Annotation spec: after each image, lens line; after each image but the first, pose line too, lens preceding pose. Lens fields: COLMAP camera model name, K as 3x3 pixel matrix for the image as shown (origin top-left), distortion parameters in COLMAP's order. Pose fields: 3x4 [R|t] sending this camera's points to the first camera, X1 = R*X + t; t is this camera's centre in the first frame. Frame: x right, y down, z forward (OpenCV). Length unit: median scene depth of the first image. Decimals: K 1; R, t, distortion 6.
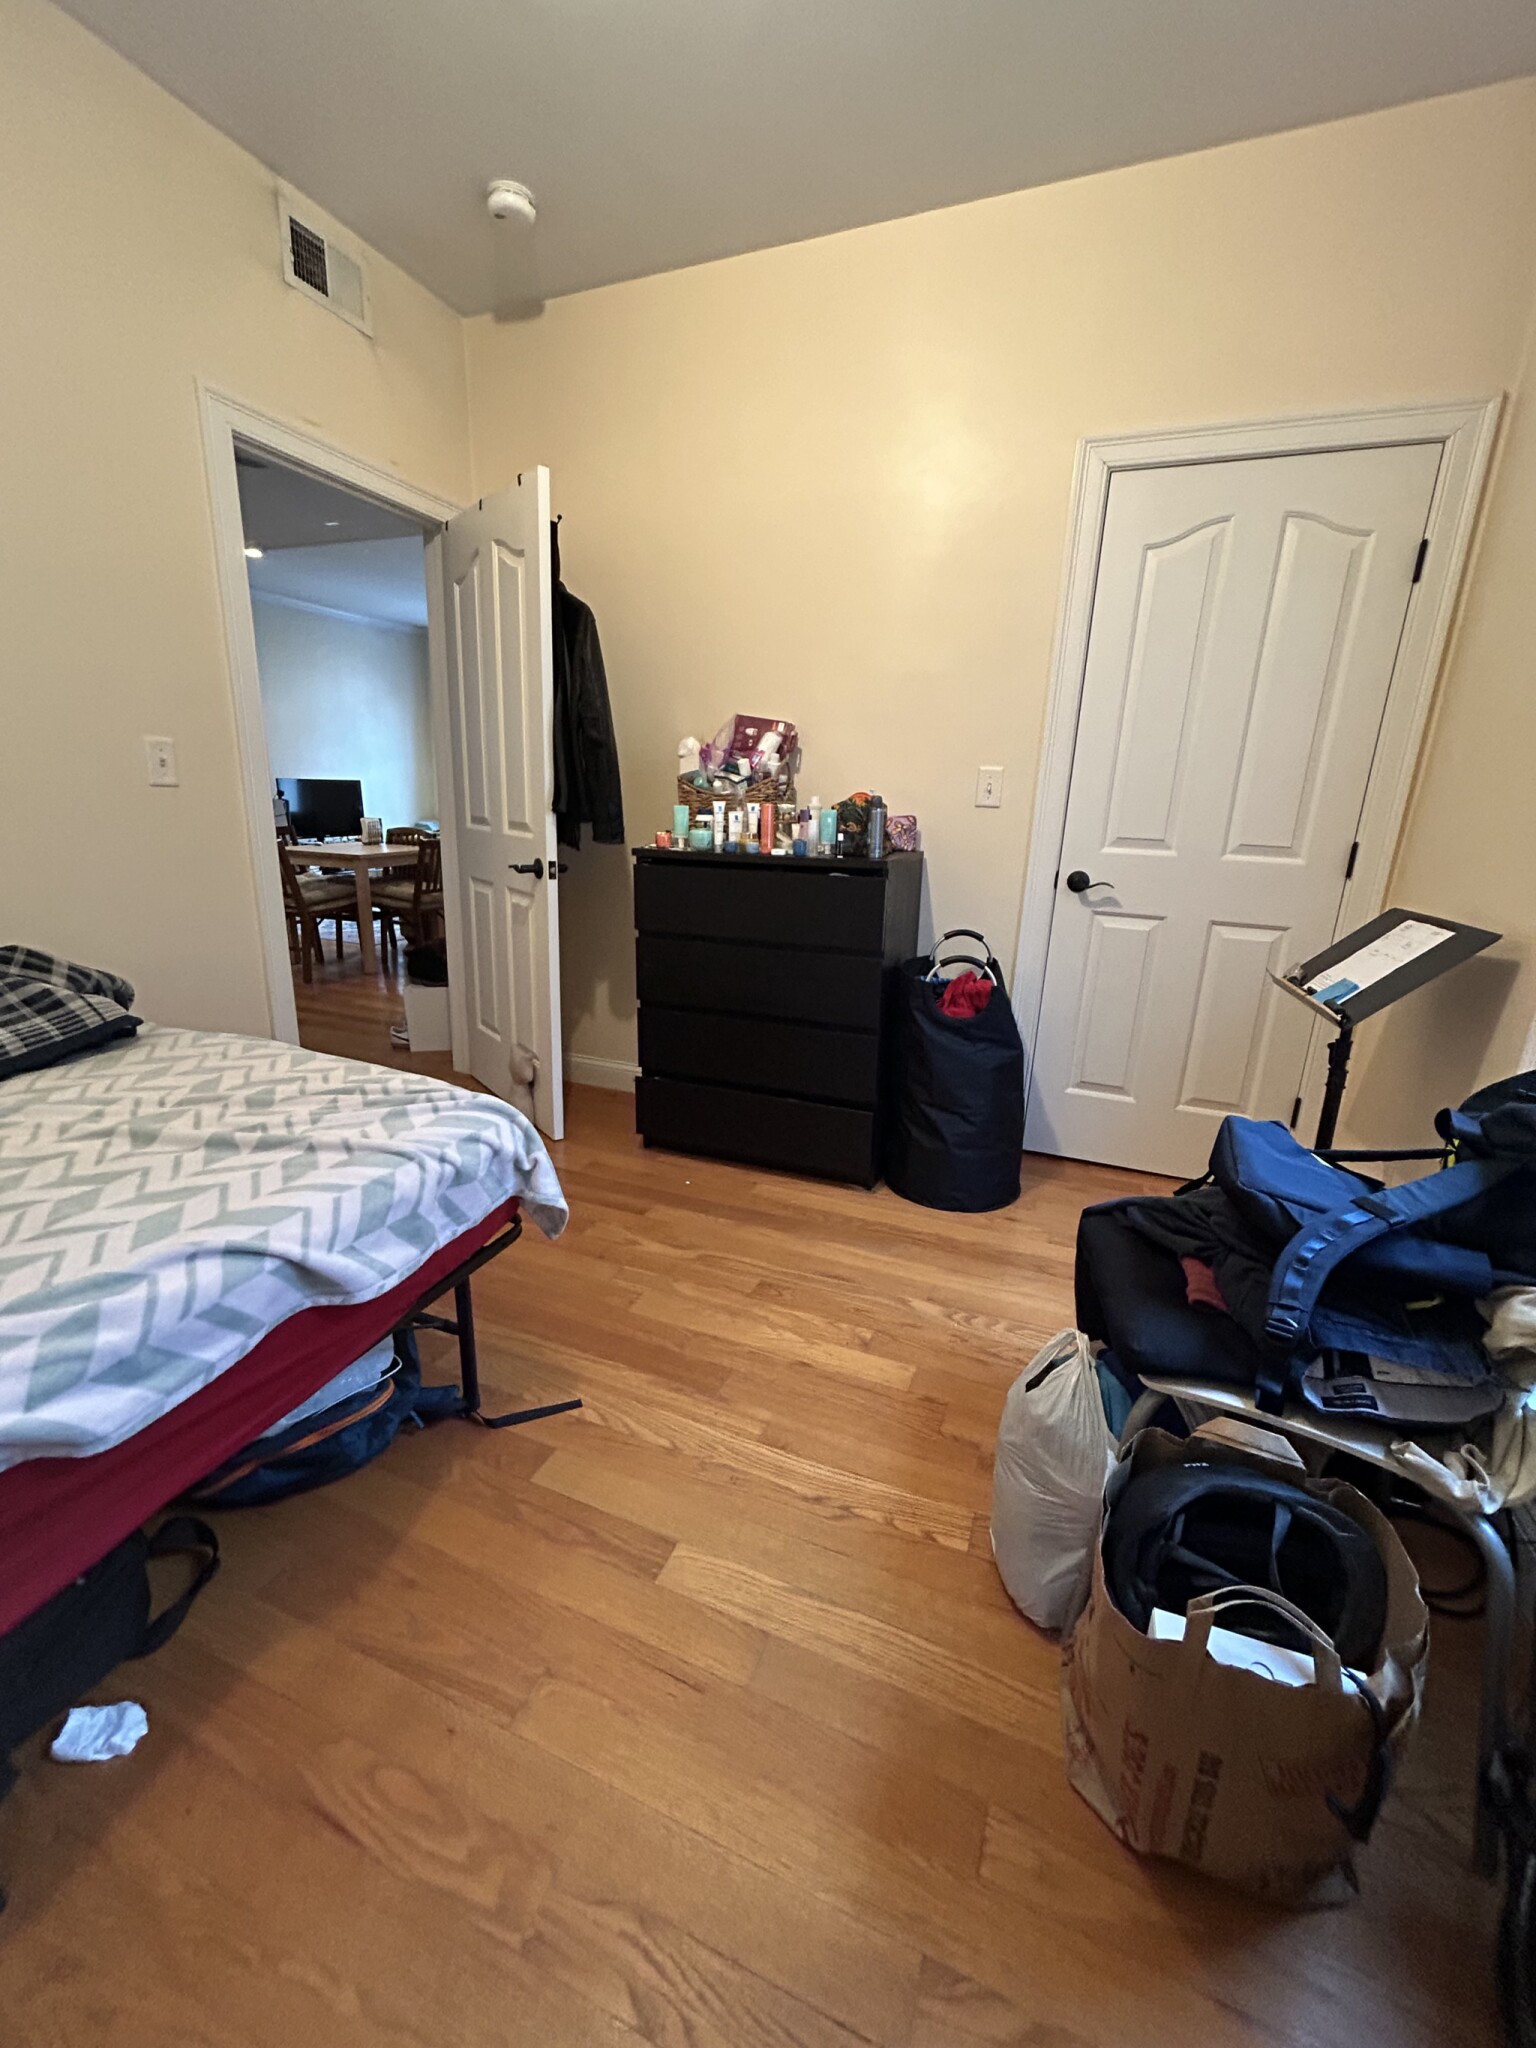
lens RADIAL K [[823.2, 0, 767.0], [0, 823.2, 1020.1], [0, 0, 1]] dist [-0.001682, -0.000039]
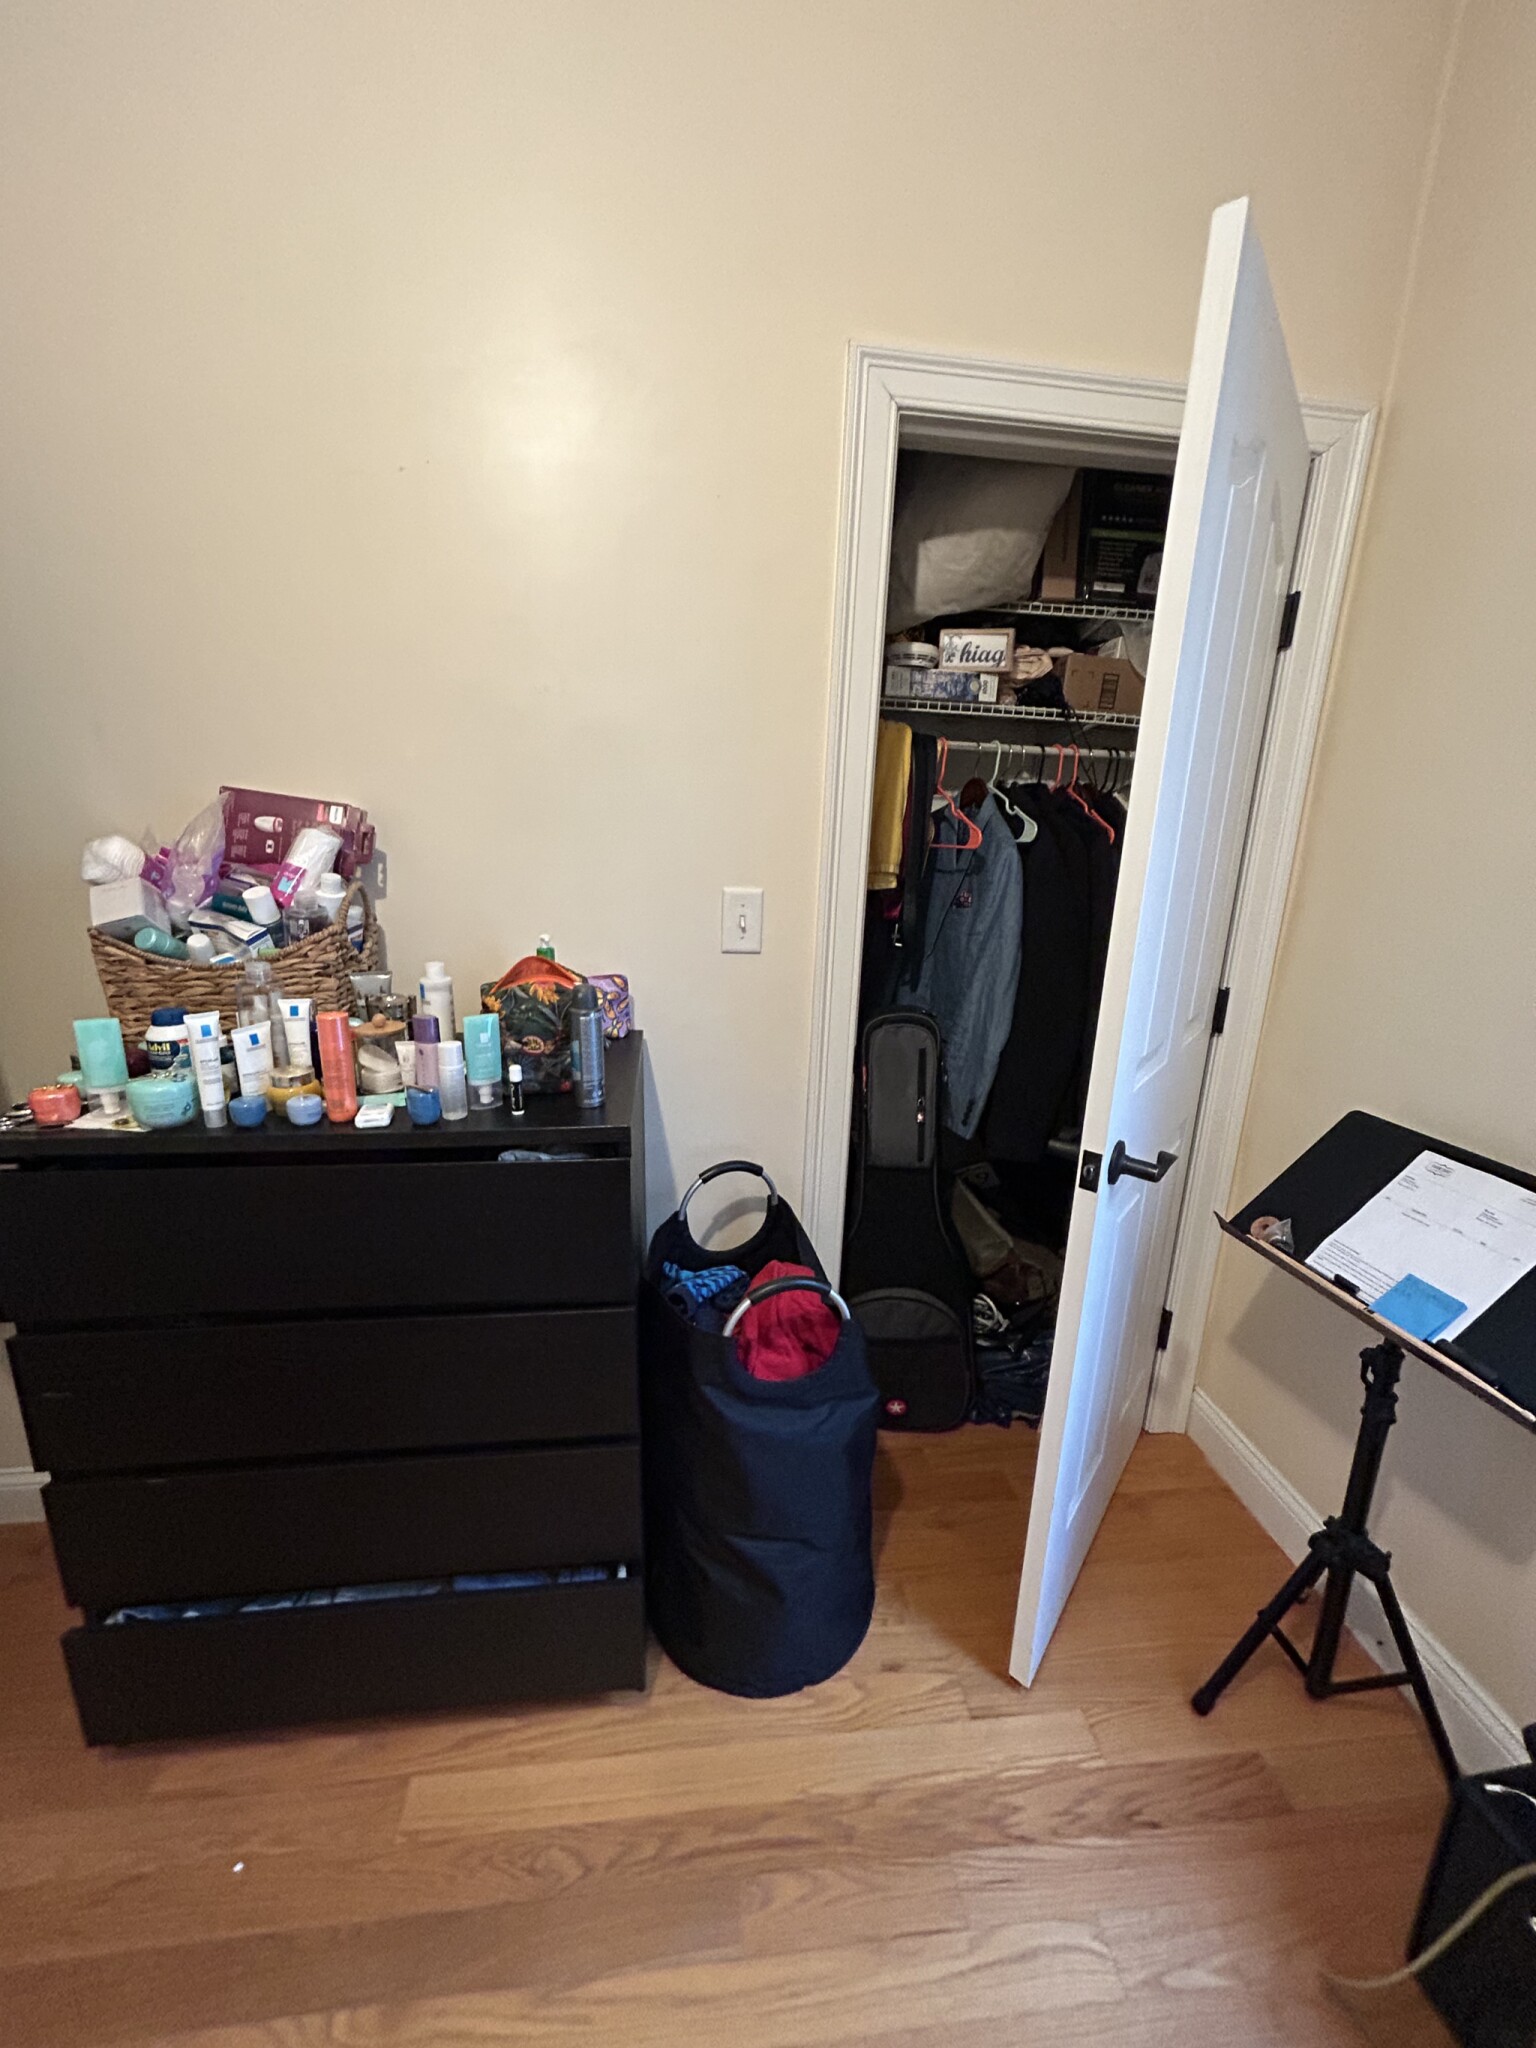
lens RADIAL K [[823.2, 0, 767.0], [0, 823.2, 1020.1], [0, 0, 1]] dist [-0.001682, -0.000039]
pose [[0.879095, -0.118057, 0.461795, 0.001769], [0.121517, 0.992337, 0.022363, -0.224987], [-0.460896, 0.036457, 0.886705, 0.469418]]
